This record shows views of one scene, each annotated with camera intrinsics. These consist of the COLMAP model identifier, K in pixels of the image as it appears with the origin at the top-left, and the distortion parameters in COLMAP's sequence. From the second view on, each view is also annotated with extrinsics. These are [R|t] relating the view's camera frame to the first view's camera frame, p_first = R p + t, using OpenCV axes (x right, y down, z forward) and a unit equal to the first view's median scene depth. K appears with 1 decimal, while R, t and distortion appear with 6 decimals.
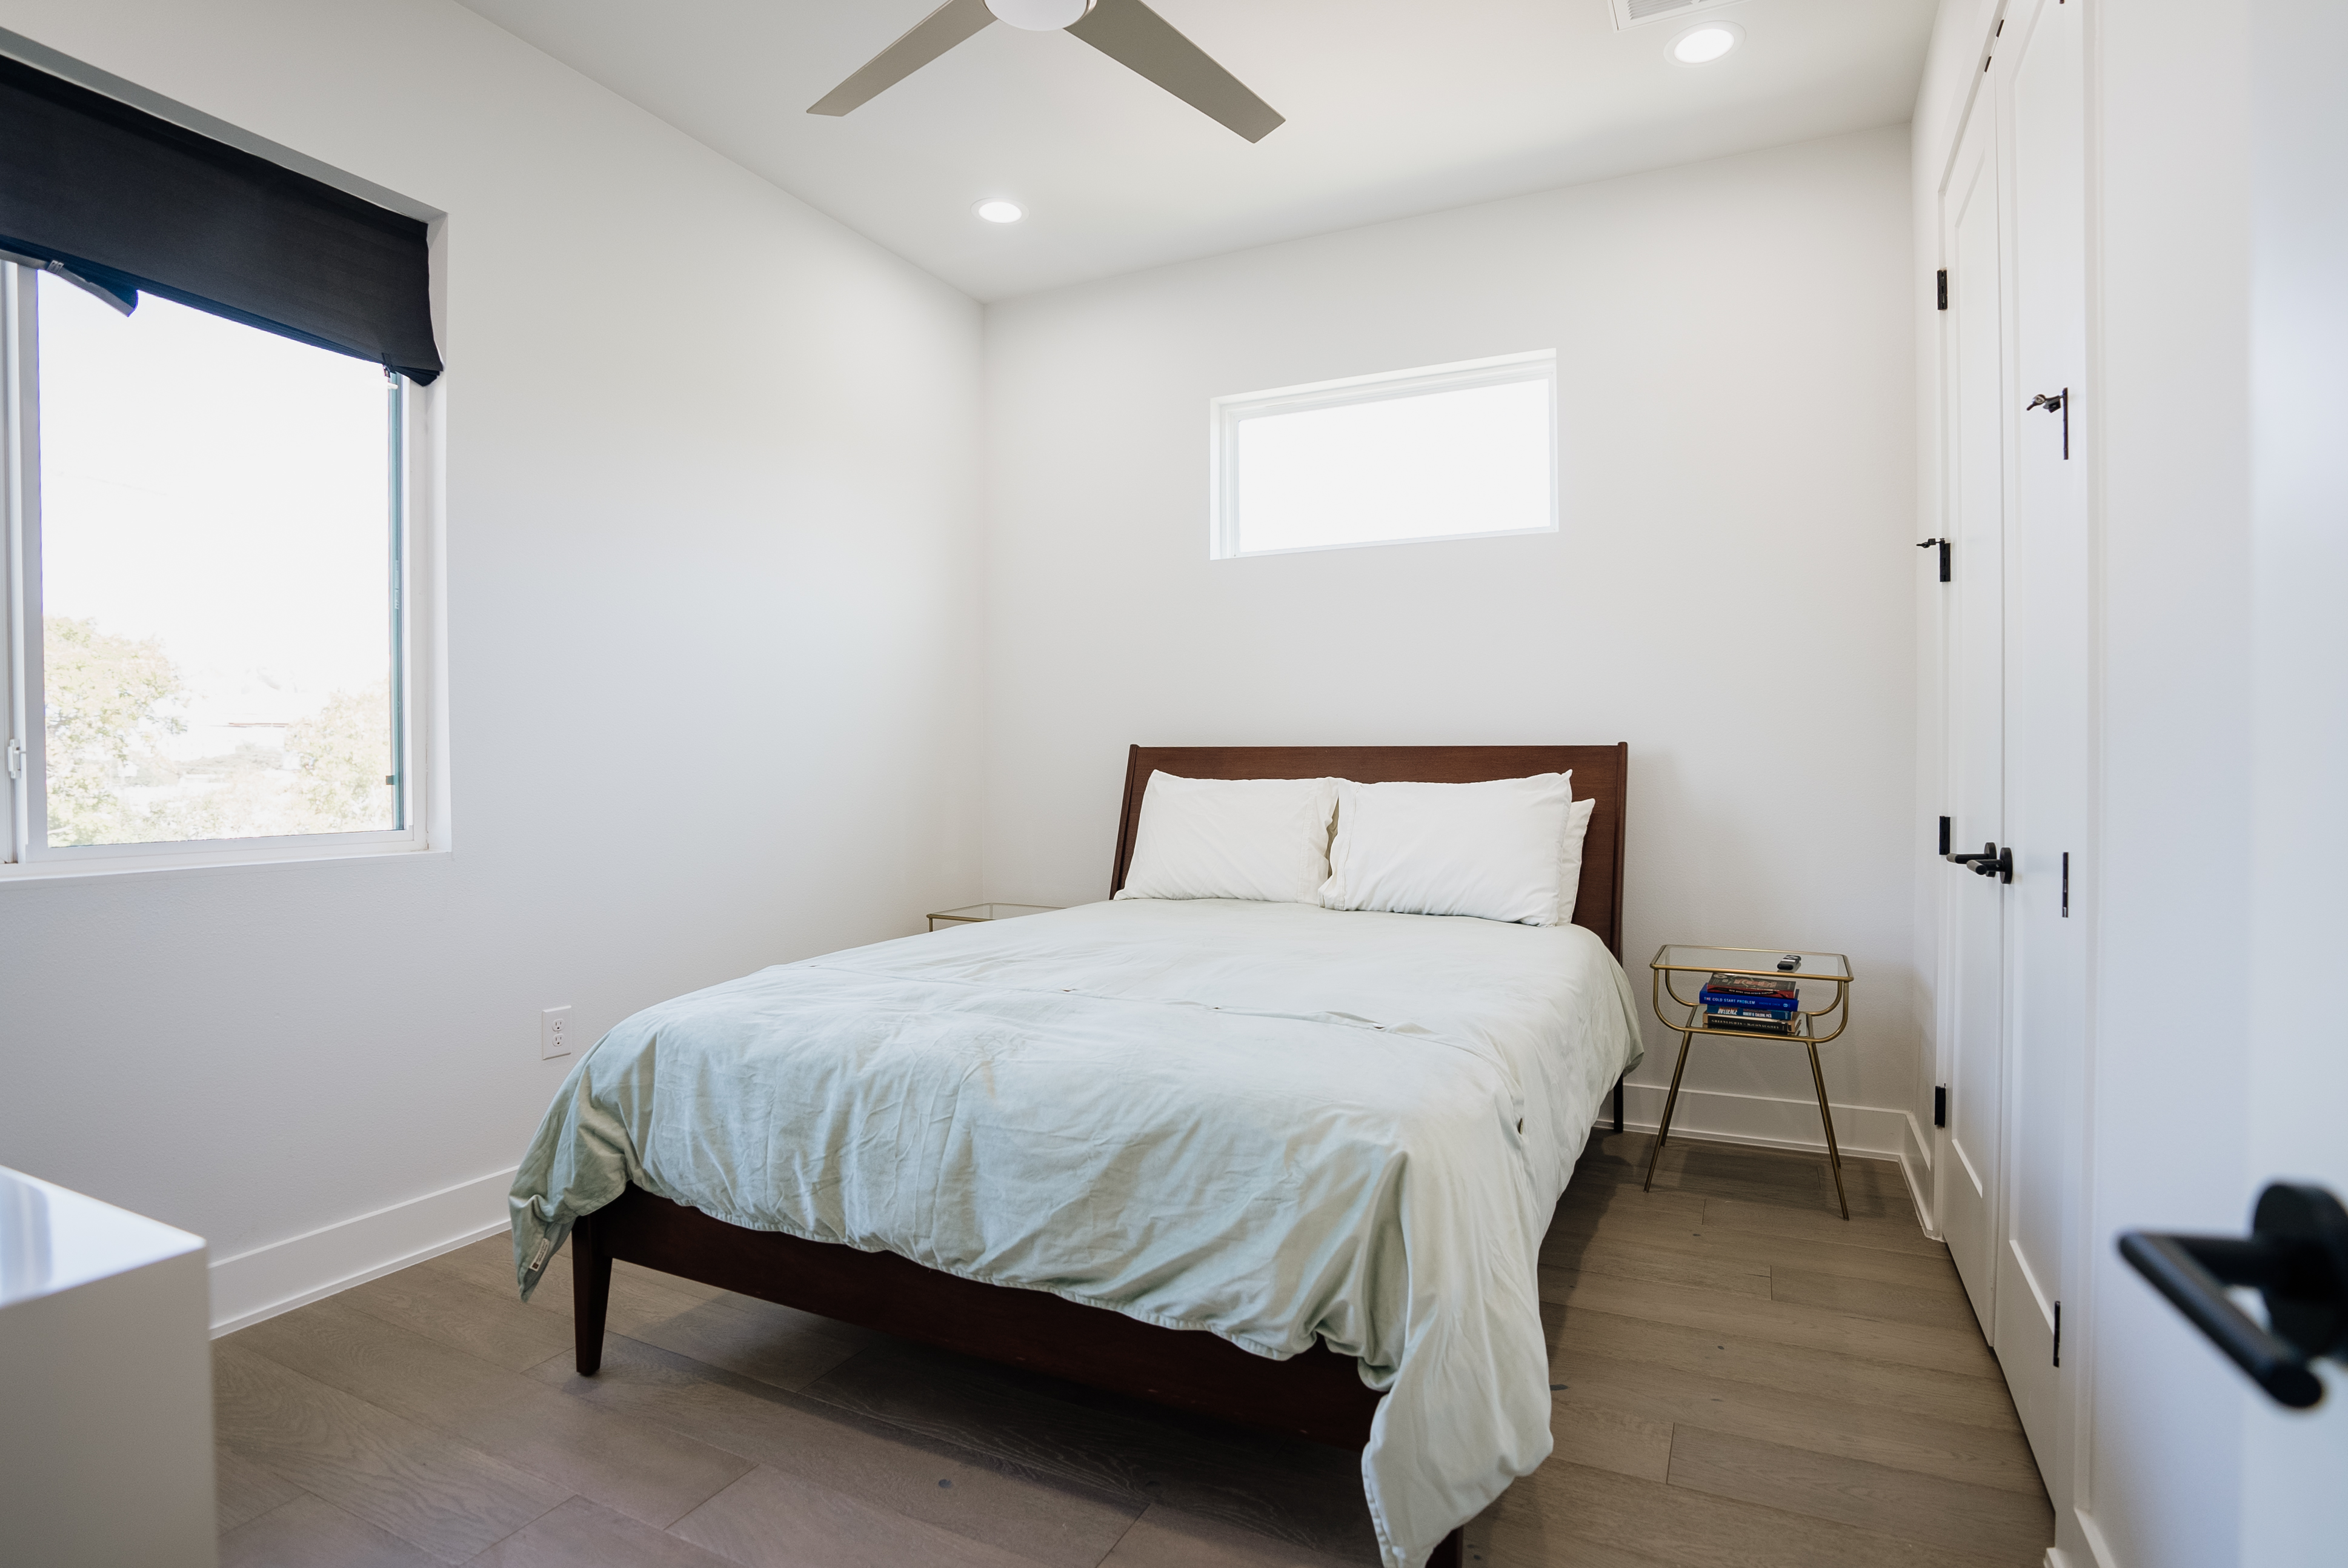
lens RADIAL K [[1149.7, 0, 1178.2], [0, 1149.7, 787.6], [0, 0, 1]] dist [-0.077027, 0.031207]
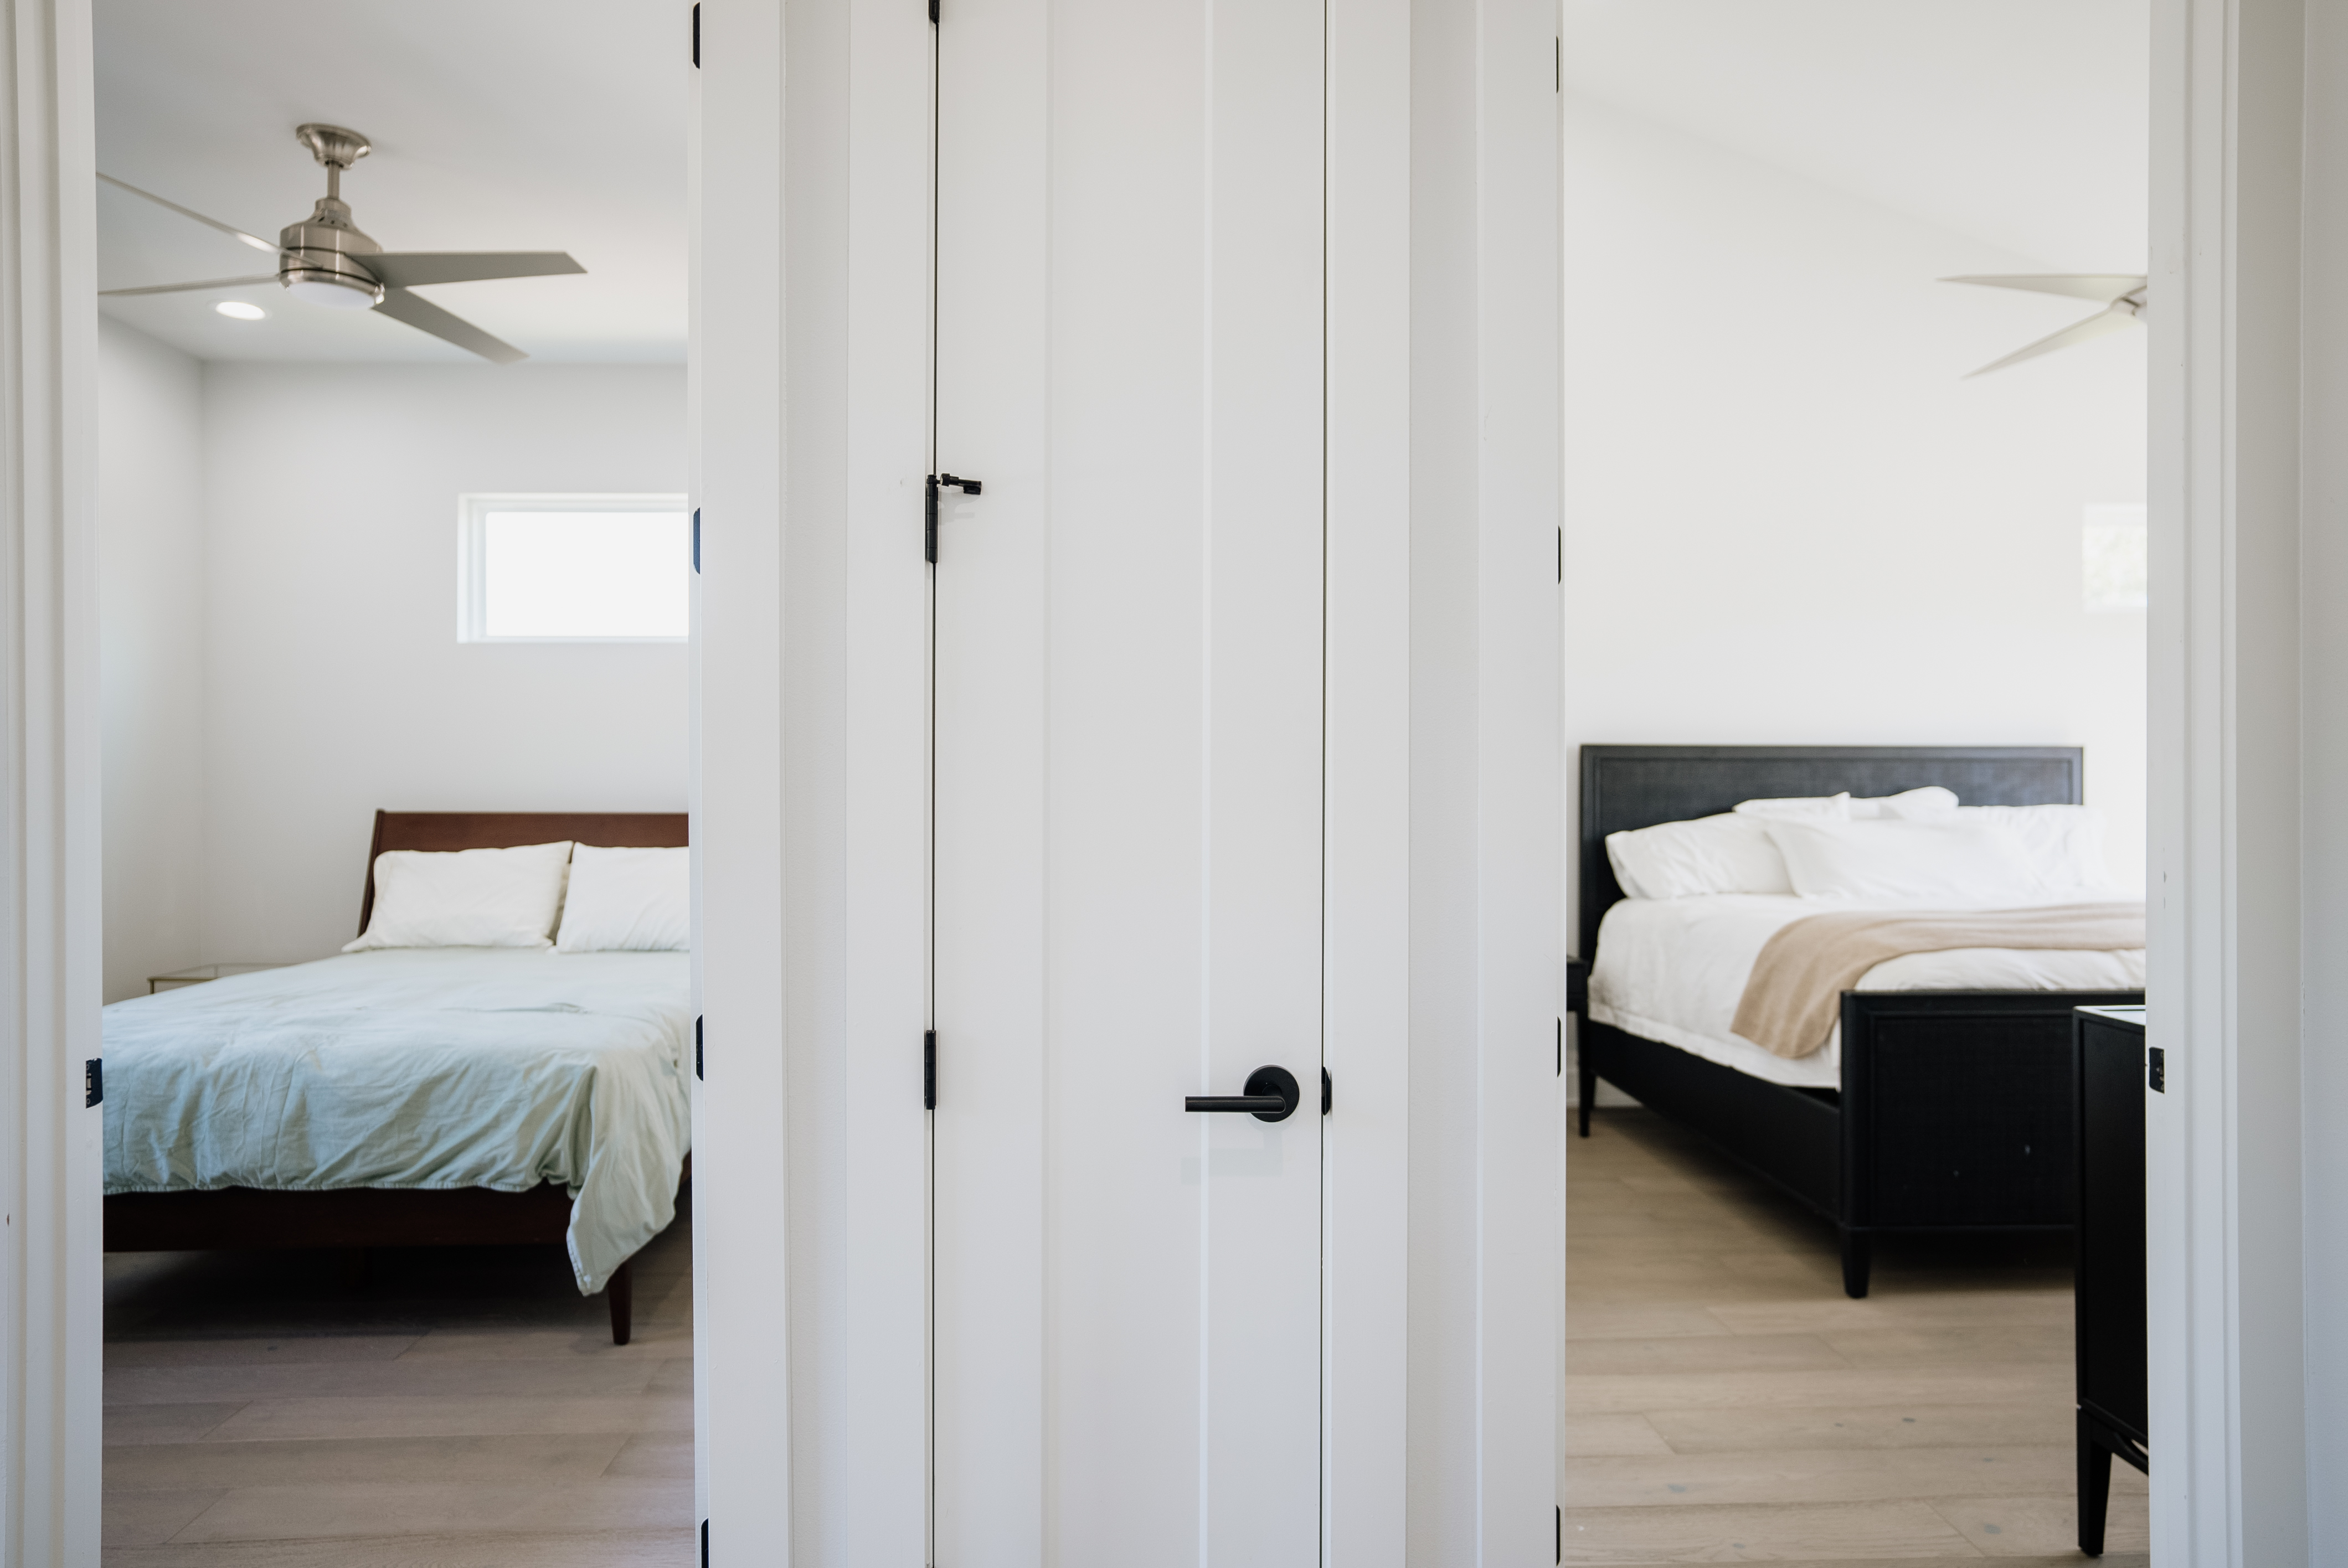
lens RADIAL K [[1449.0, 0, 1171.5], [0, 1449.0, 794.1], [0, 0, 1]] dist [-0.004950, 0.002390]
pose [[0.876400, 0.001238, 0.481583, -0.098221], [0.003792, 0.999948, -0.009471, -0.085889], [-0.481570, 0.010127, 0.876349, -1.331959]]
